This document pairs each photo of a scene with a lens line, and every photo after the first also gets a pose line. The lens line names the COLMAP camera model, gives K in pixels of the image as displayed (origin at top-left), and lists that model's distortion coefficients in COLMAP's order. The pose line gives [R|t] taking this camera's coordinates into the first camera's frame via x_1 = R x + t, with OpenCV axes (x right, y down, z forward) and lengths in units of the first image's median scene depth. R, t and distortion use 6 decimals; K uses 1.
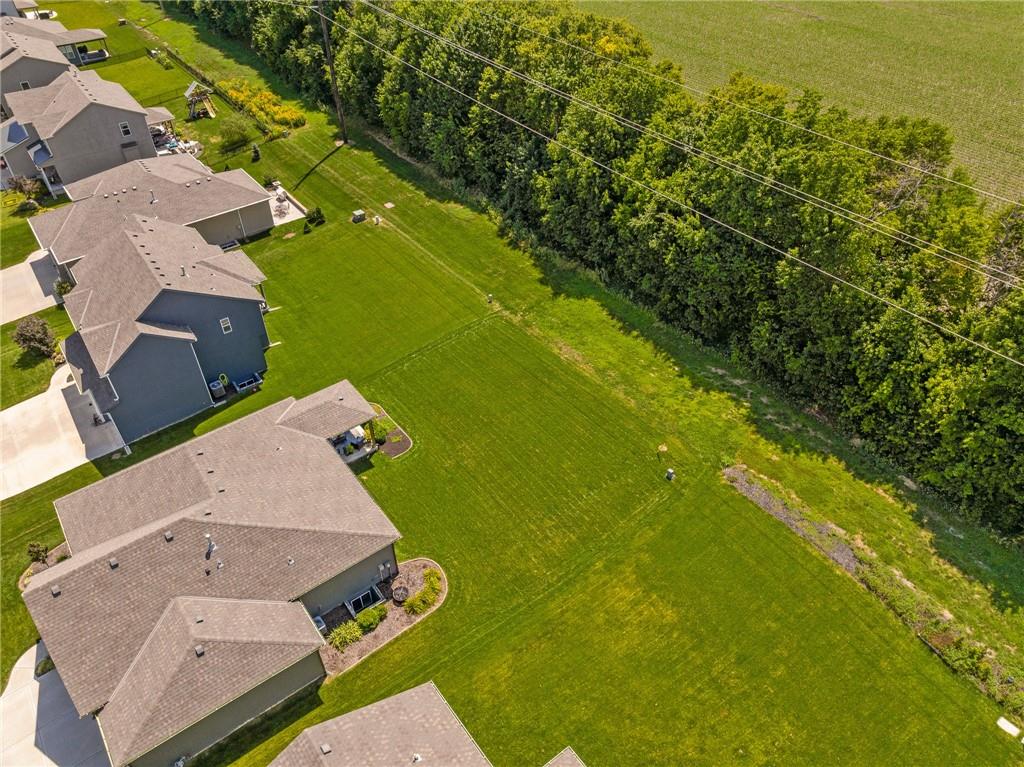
lens RADIAL K [[721.9, 0, 512.0], [0, 721.9, 383.5], [0, 0, 1]] dist [-0.030112, 0.000730]
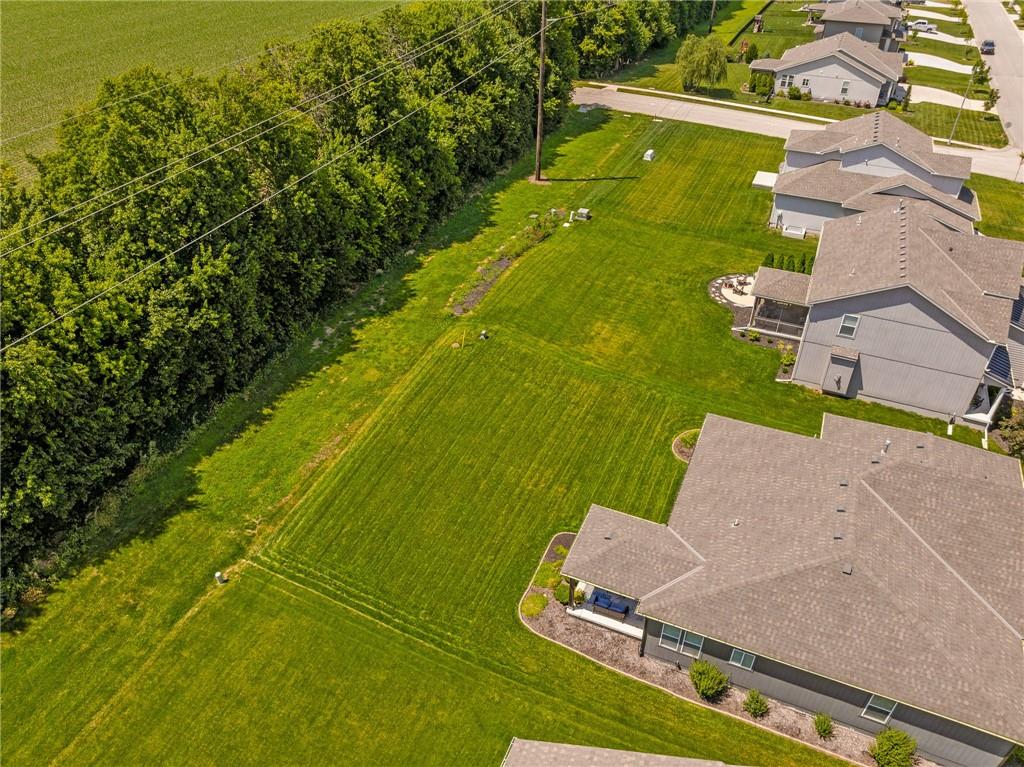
lens RADIAL K [[721.9, 0, 512.0], [0, 721.9, 383.5], [0, 0, 1]] dist [-0.030112, 0.000730]
pose [[-0.483150, -0.525953, 0.699957, -0.631682], [0.577859, 0.409045, 0.706231, -0.617097], [-0.657758, 0.745692, 0.106296, 0.913937]]
